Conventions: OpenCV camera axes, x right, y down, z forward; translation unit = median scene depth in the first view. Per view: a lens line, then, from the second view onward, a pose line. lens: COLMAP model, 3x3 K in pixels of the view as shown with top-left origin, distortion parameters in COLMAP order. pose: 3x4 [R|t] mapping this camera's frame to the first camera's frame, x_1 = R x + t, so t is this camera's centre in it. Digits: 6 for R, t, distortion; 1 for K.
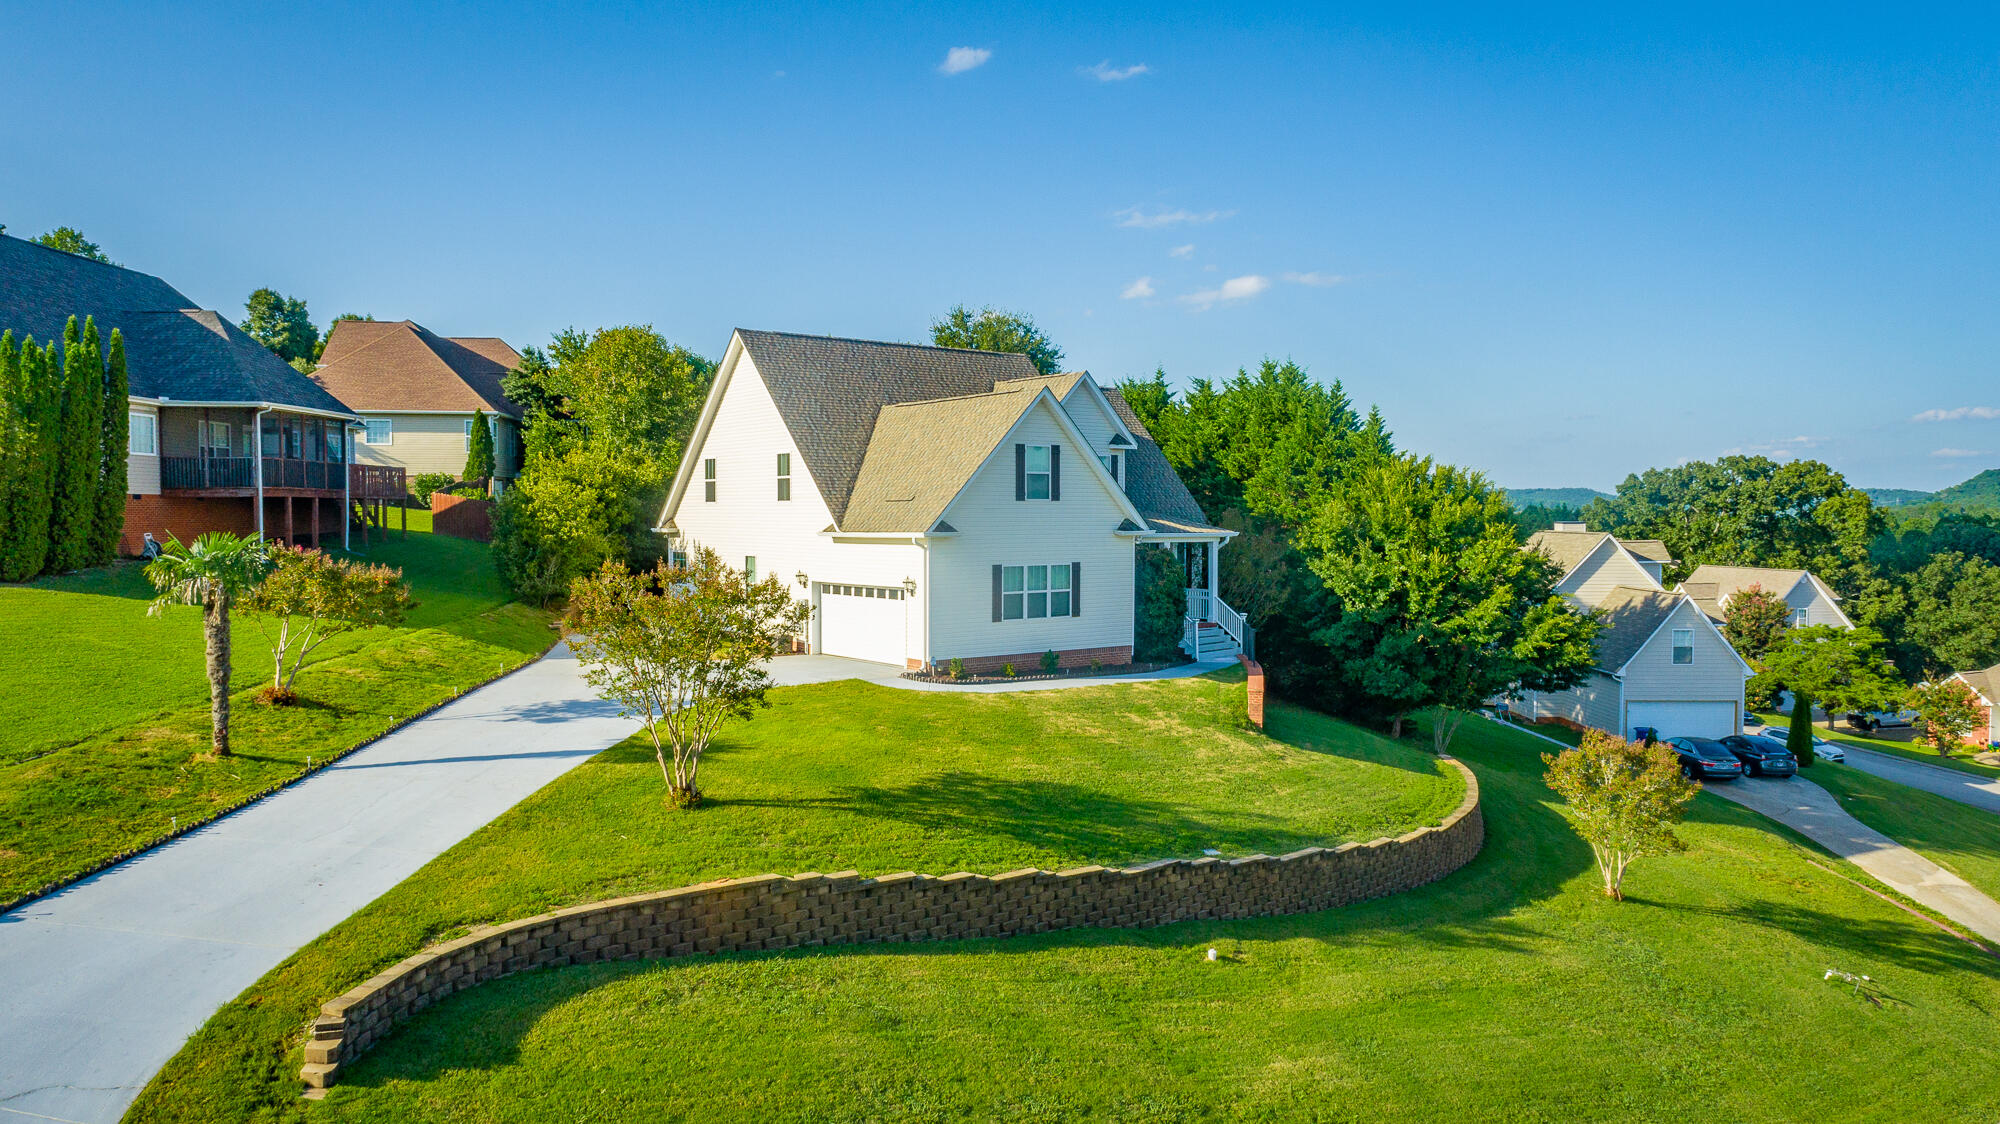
lens RADIAL K [[1355.3, 0, 996.1], [0, 1355.3, 555.7], [0, 0, 1]] dist [-0.017196, 0.013919]
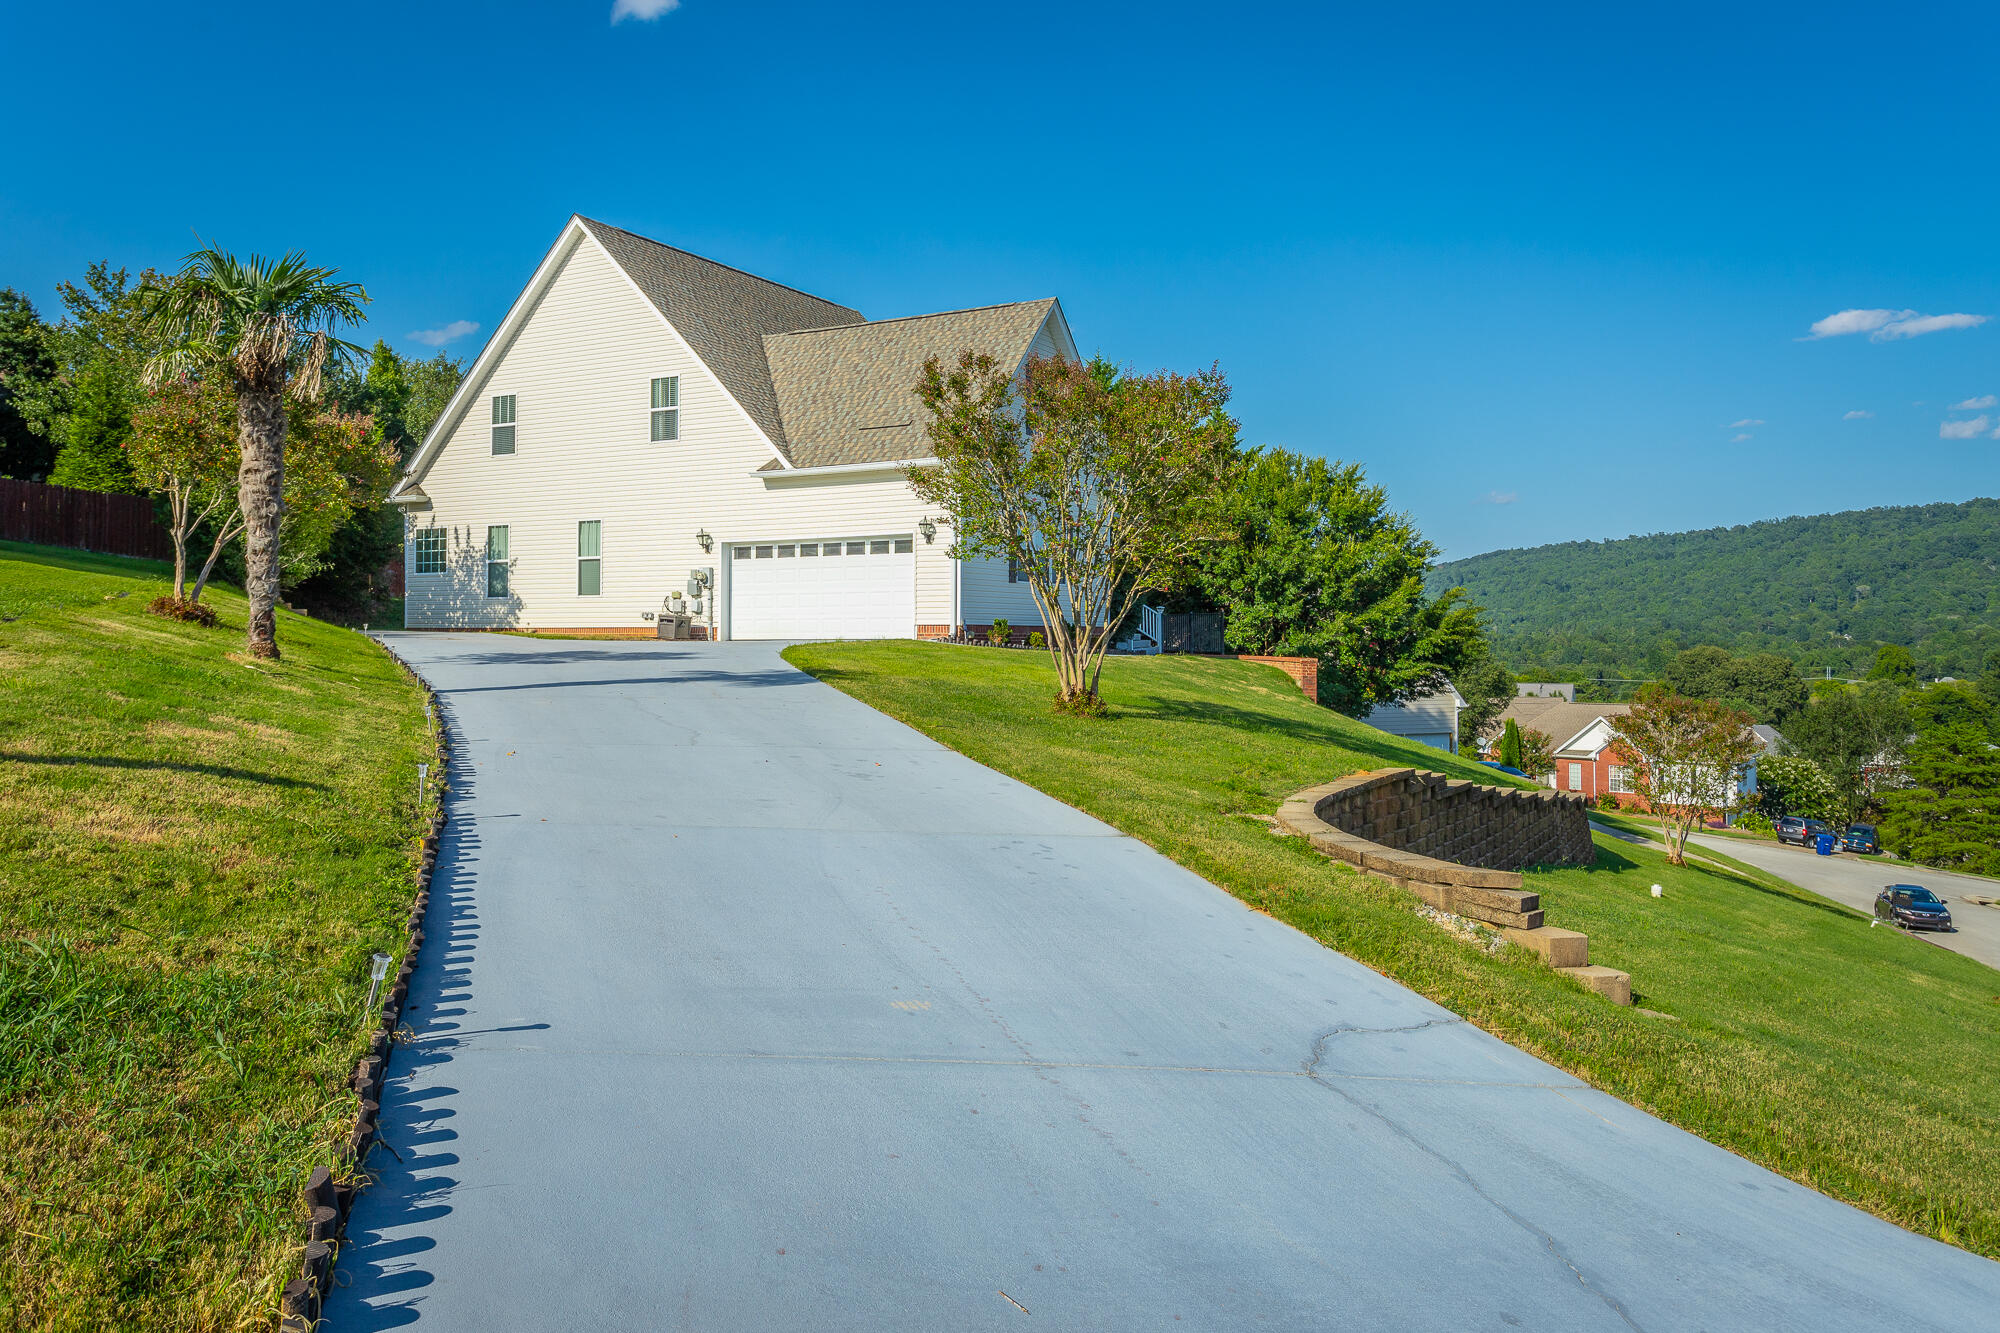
lens RADIAL K [[1447.5, 0, 991.7], [0, 1447.5, 591.5], [0, 0, 1]] dist [-0.000061, 0.002479]
pose [[0.914559, 0.011582, 0.404286, -0.337992], [0.013913, 0.998097, -0.060067, 0.100328], [-0.404212, 0.060560, 0.912658, 0.224524]]
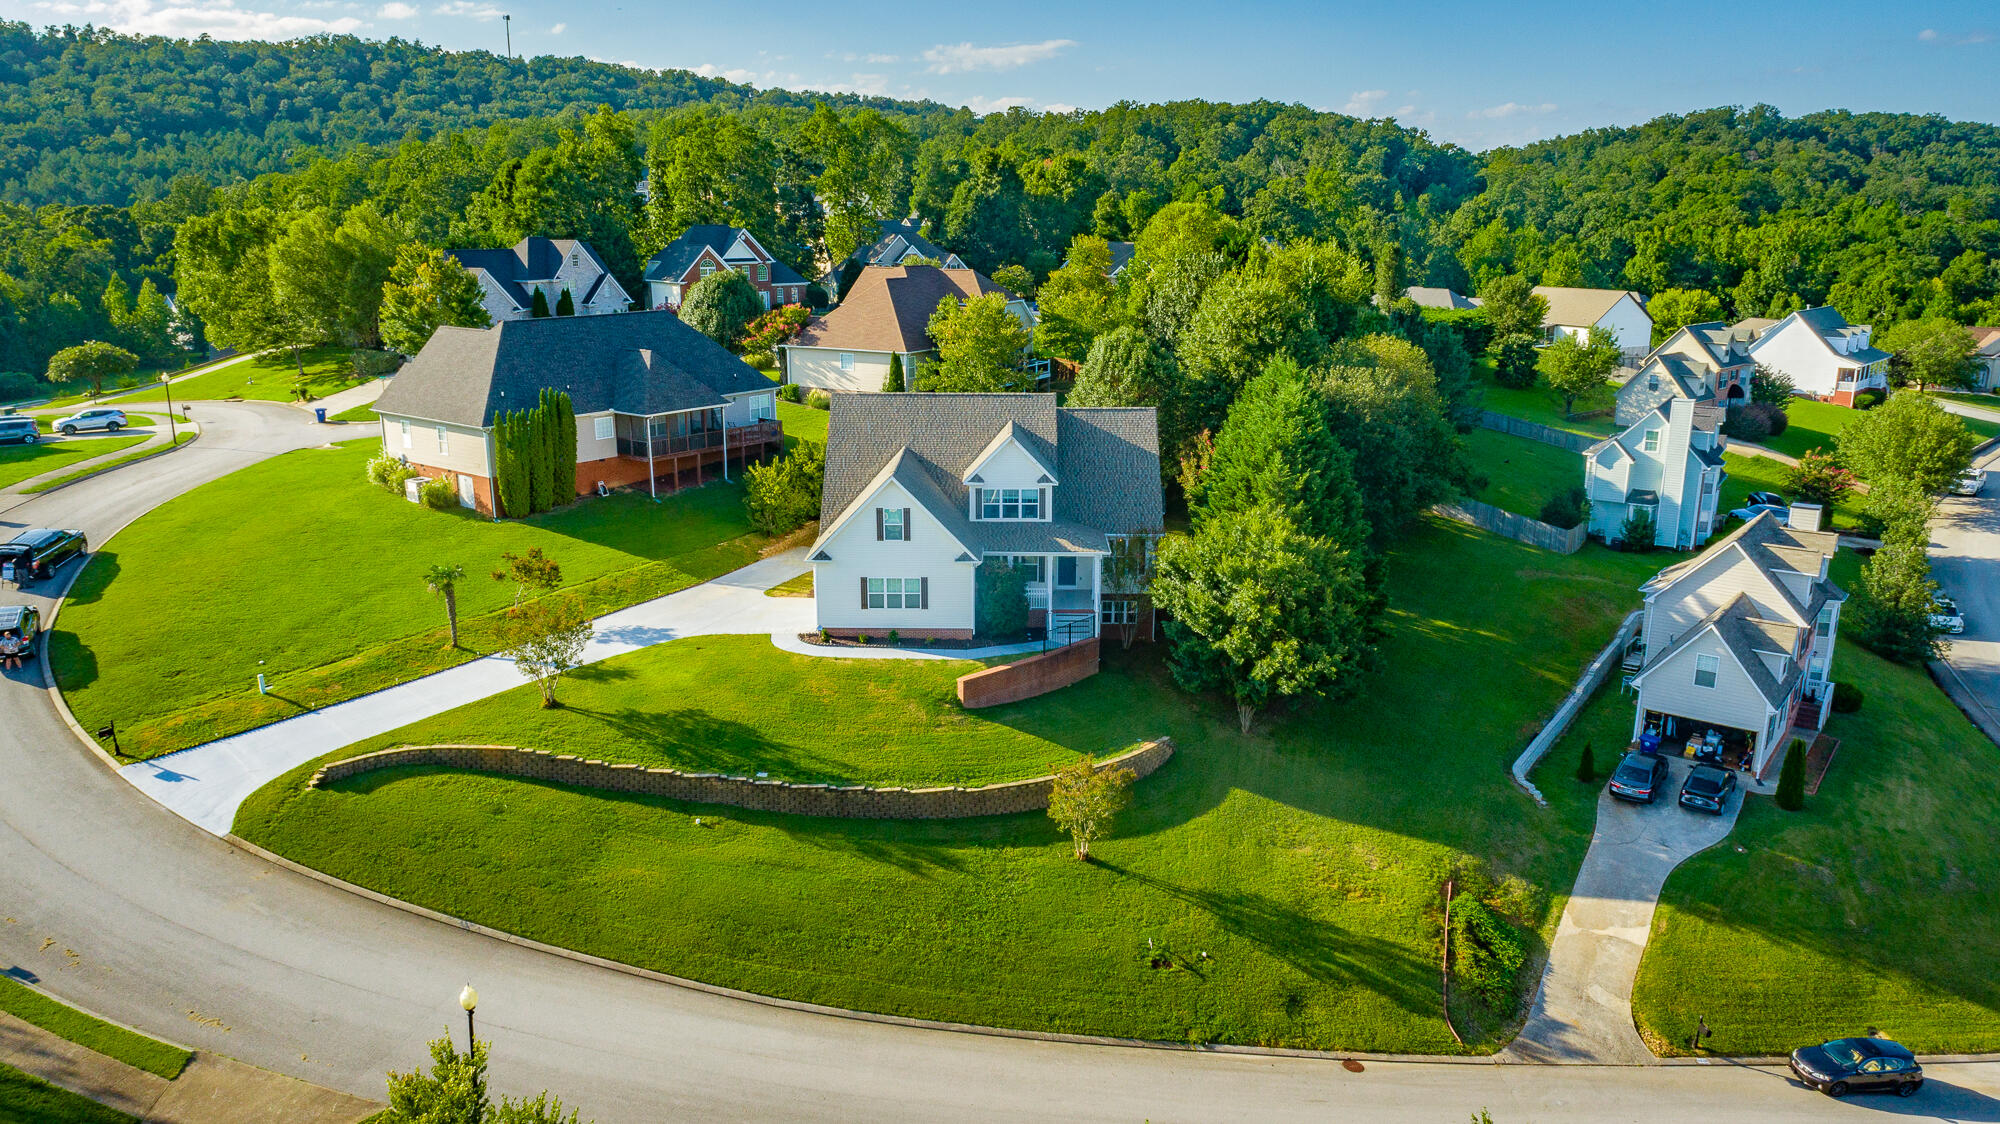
lens RADIAL K [[1355.3, 0, 993.8], [0, 1355.3, 543.8], [0, 0, 1]] dist [-0.017196, 0.013919]
pose [[0.787443, 0.144711, -0.599160, 1.103301], [-0.019982, 0.977533, 0.209834, -0.381031], [0.616063, -0.153260, 0.772643, -0.208383]]
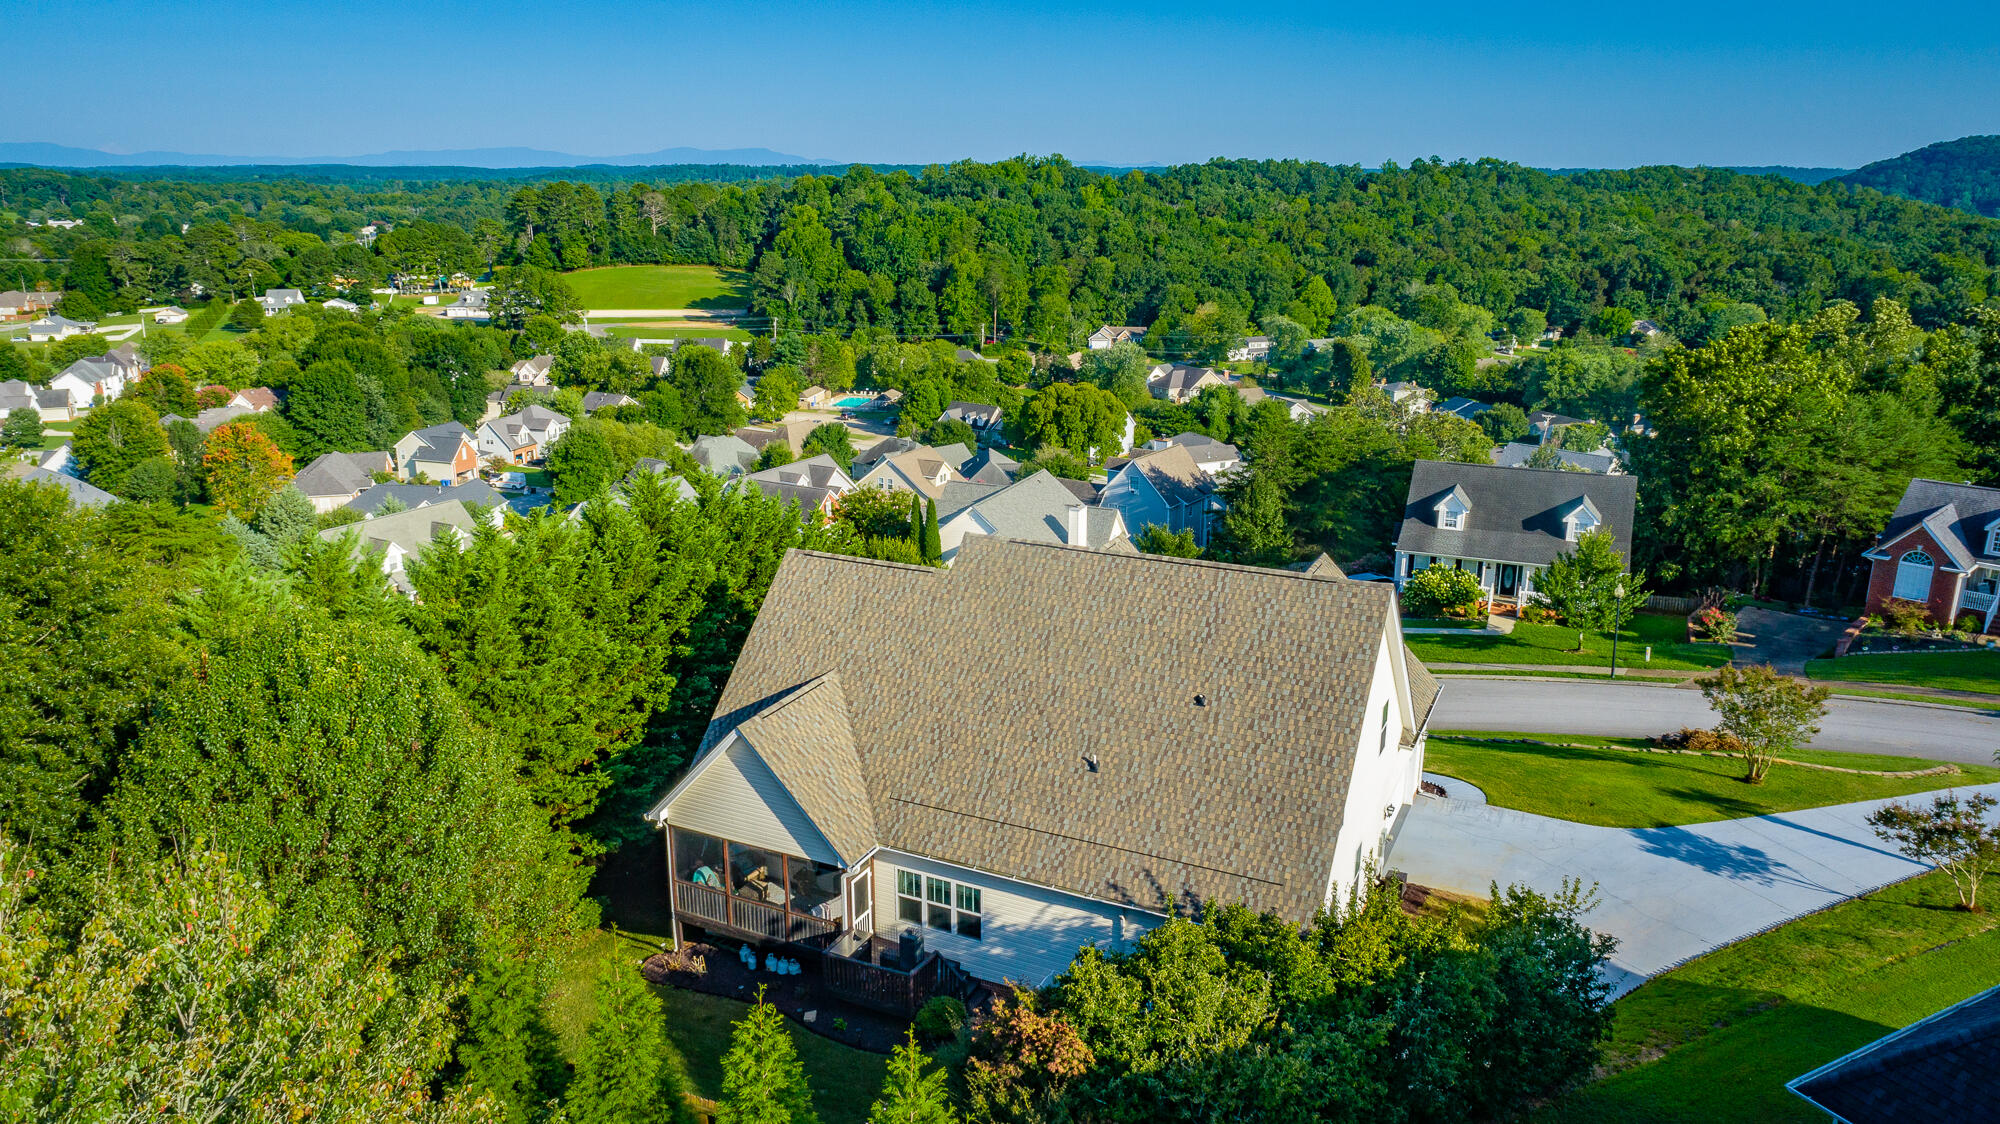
lens RADIAL K [[1355.3, 0, 1003.3], [0, 1355.3, 569.8], [0, 0, 1]] dist [-0.017196, 0.013919]
pose [[-0.449888, -0.249241, 0.857601, -0.836508], [0.027717, 0.955909, 0.292351, -0.454022], [-0.892655, 0.155295, -0.423144, 1.704691]]
